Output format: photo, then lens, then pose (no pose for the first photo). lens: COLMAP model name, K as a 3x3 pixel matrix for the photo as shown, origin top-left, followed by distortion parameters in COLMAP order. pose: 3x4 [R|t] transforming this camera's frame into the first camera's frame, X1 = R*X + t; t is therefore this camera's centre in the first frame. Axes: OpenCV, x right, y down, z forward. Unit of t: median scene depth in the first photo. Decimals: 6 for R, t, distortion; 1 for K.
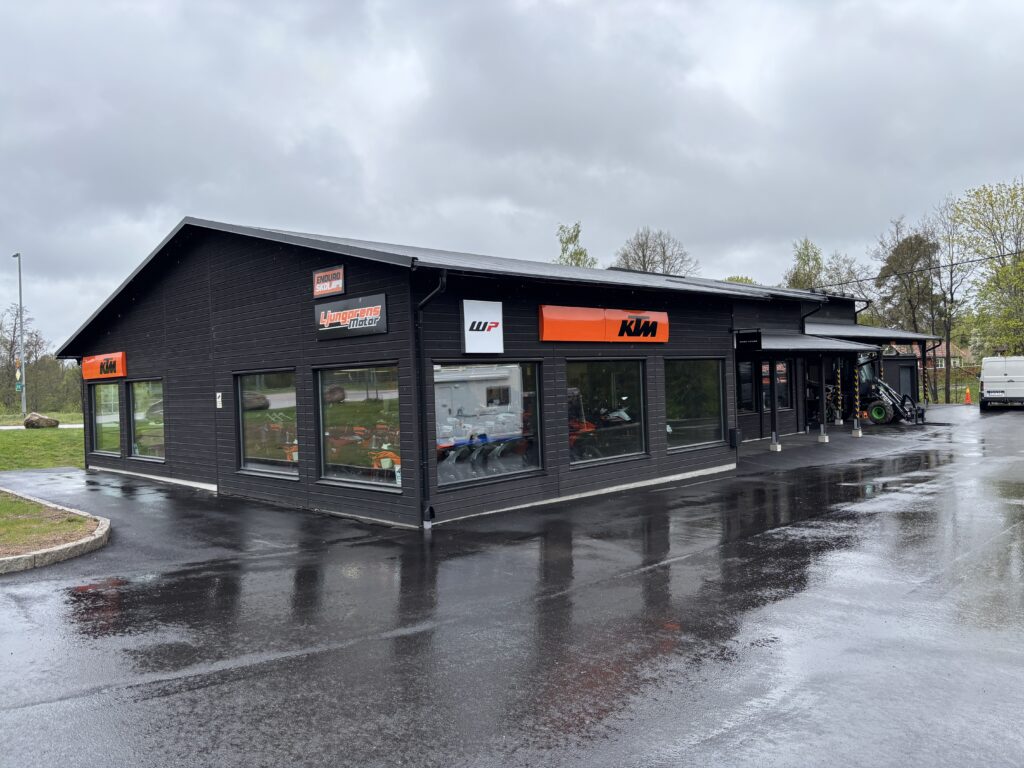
lens RADIAL K [[781.7, 0, 510.5], [0, 781.7, 382.3], [0, 0, 1]] dist [0.011412, -0.001285]
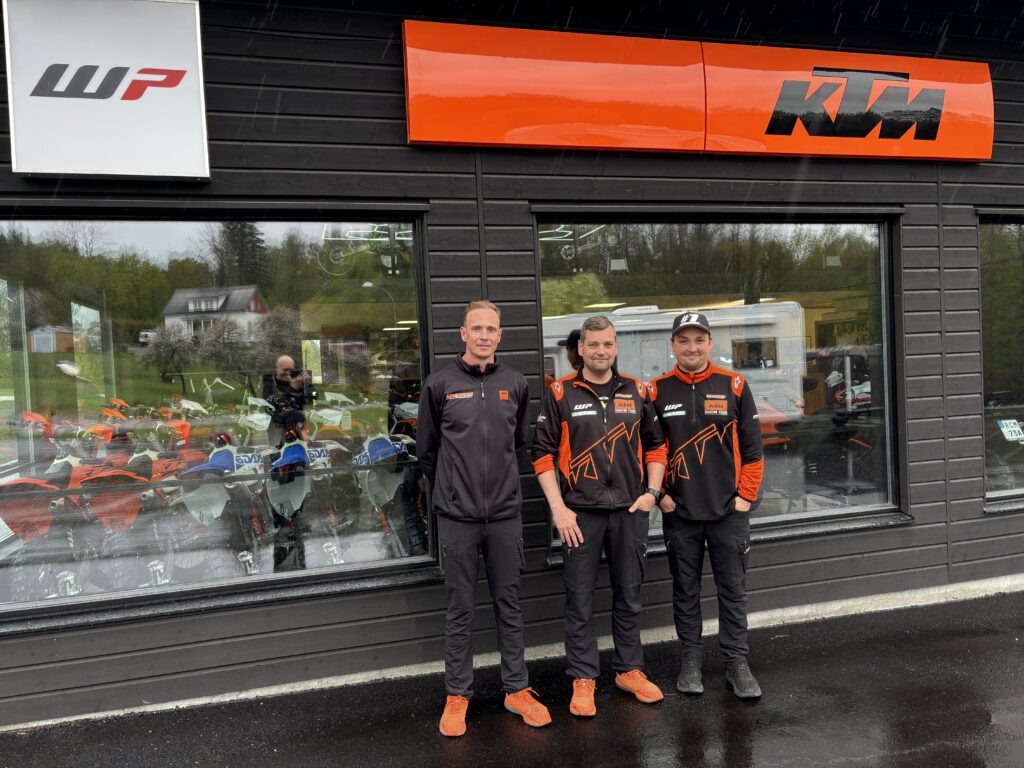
lens RADIAL K [[781.7, 0, 513.8], [0, 781.7, 389.1], [0, 0, 1]] dist [0.011412, -0.001285]
pose [[0.878889, 0.011404, -0.476890, 0.202240], [0.013414, 0.998728, 0.048603, 0.025241], [0.476838, -0.049114, 0.877618, 0.689813]]
